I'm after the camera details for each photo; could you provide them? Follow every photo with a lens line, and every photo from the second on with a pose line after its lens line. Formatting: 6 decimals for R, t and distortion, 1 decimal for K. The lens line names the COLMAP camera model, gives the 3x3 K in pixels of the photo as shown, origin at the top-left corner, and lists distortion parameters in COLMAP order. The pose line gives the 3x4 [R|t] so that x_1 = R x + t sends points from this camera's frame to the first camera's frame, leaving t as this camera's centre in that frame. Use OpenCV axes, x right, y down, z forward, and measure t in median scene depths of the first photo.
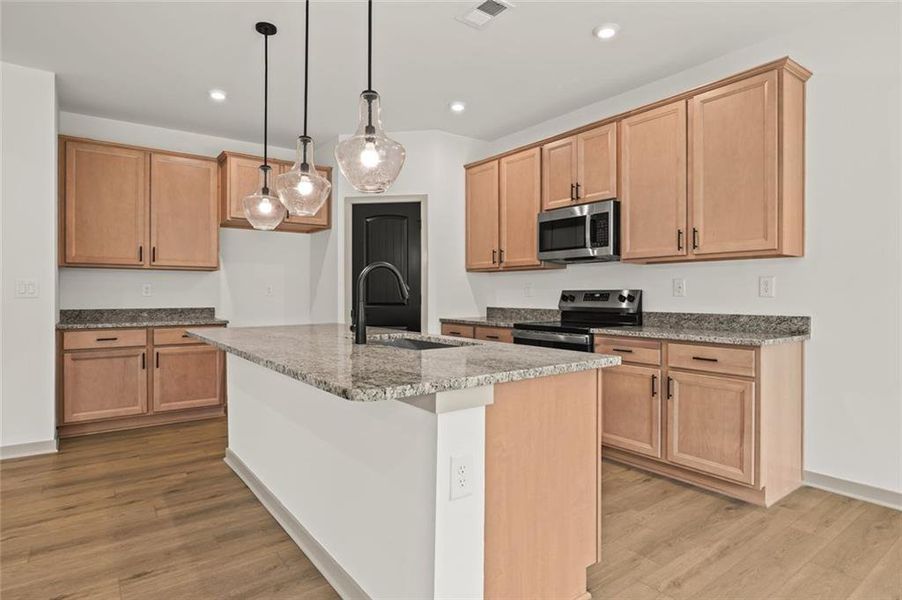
lens RADIAL K [[484.5, 0, 451.9], [0, 484.5, 292.5], [0, 0, 1]] dist [-0.000612, -0.000305]
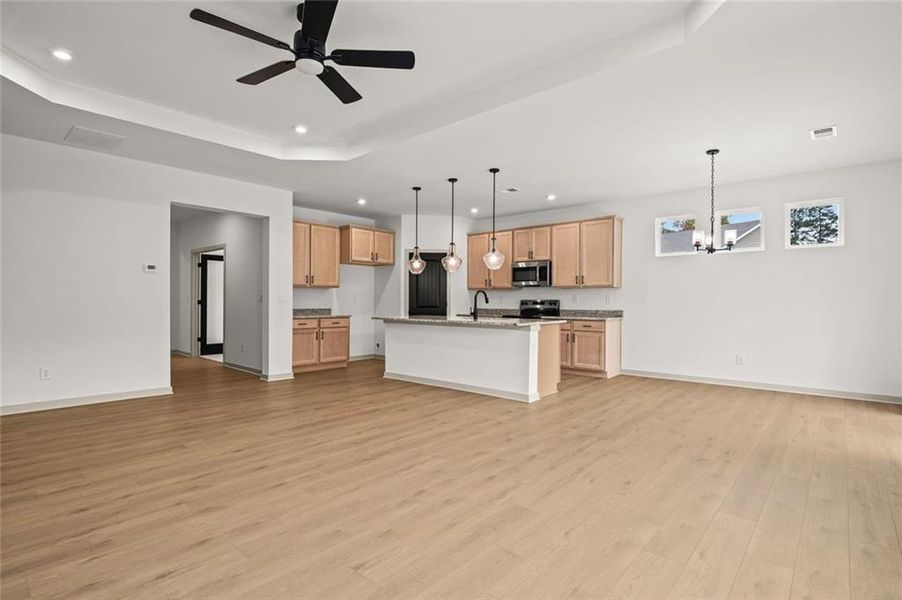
lens RADIAL K [[432.5, 0, 451.1], [0, 432.5, 302.1], [0, 0, 1]] dist [0.025583, 0.000326]
pose [[0.977621, 0.003153, 0.210352, -0.516013], [-0.003754, 0.999990, 0.002459, 0.001974], [-0.210342, -0.003194, 0.977623, -0.852177]]
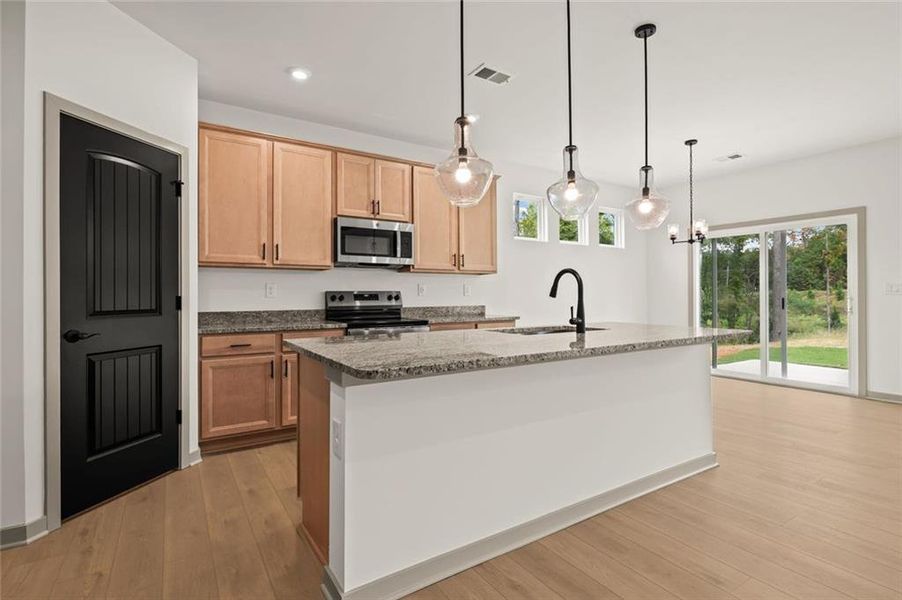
lens RADIAL K [[424.3, 0, 453.6], [0, 424.3, 296.0], [0, 0, 1]] dist [-0.003063, -0.000215]
pose [[0.109875, -0.000506, 0.993945, -0.759974], [0.002979, 0.999996, 0.000180, 0.007821], [-0.993941, 0.002941, 0.109876, 0.706721]]
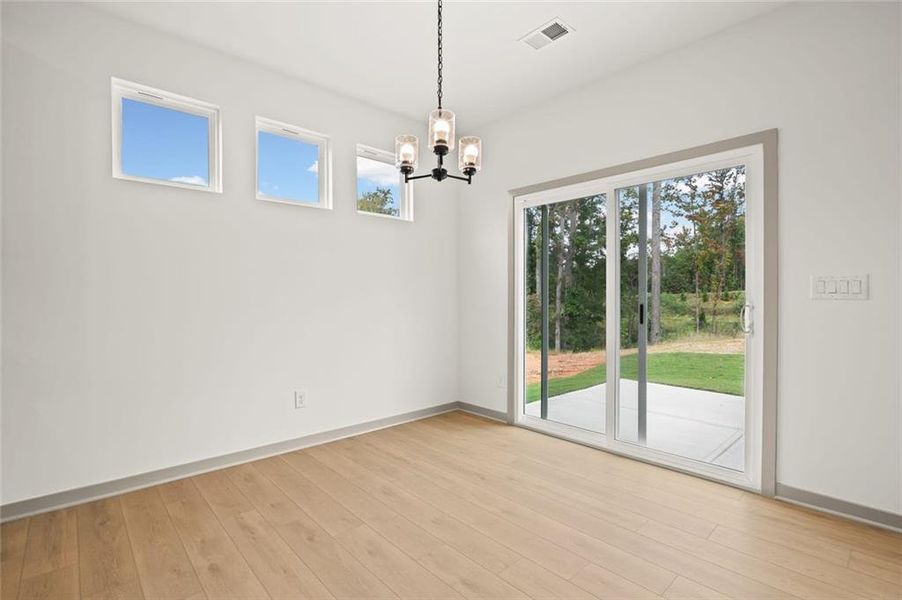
lens RADIAL K [[424.3, 0, 447.6], [0, 424.3, 299.2], [0, 0, 1]] dist [-0.003063, -0.000215]
pose [[-0.083603, -0.004790, 0.996488, -0.046880], [-0.000291, 0.999989, 0.004782, 0.003724], [-0.996499, 0.000110, -0.083603, 0.228782]]
